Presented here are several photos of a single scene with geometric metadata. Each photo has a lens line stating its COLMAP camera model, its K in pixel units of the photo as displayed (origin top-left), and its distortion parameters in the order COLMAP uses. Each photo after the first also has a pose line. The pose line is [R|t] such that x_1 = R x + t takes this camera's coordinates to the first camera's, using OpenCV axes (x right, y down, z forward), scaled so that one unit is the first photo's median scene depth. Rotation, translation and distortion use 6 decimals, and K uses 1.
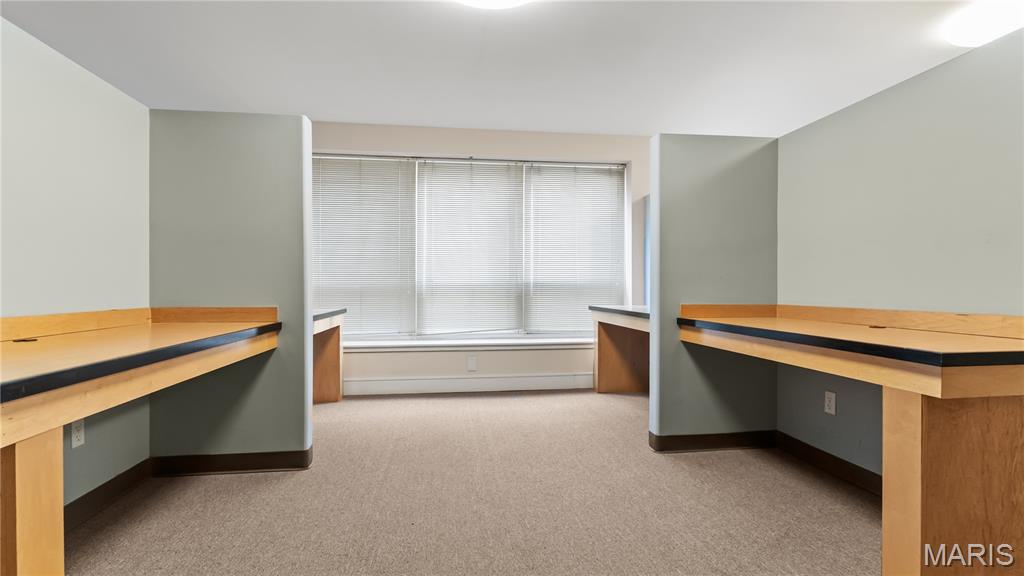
lens RADIAL K [[481.2, 0, 520.0], [0, 481.2, 287.9], [0, 0, 1]] dist [-0.001394, 0.000197]
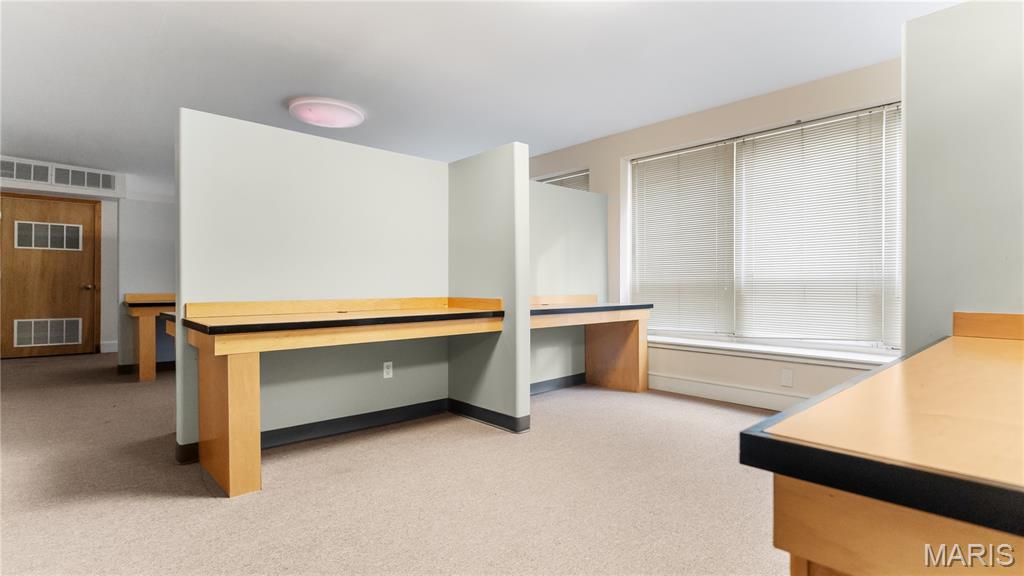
lens RADIAL K [[481.2, 0, 507.7], [0, 481.2, 284.1], [0, 0, 1]] dist [-0.001394, 0.000197]
pose [[0.579816, 0.002241, -0.814744, 0.295418], [-0.001822, 0.999997, 0.001454, -0.000752], [0.814745, 0.000641, 0.579819, 0.153594]]
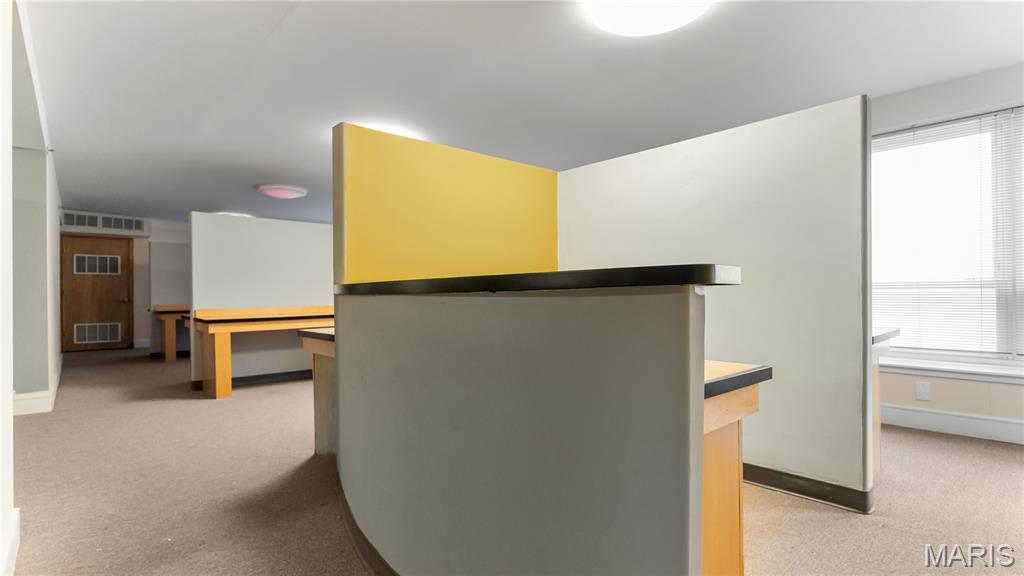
lens RADIAL K [[481.2, 0, 520.7], [0, 481.2, 290.0], [0, 0, 1]] dist [-0.001394, 0.000197]
pose [[0.583205, -0.004057, -0.812315, 1.091391], [0.009623, 0.999952, 0.001915, -0.022178], [0.812268, -0.008934, 0.583216, 0.132496]]
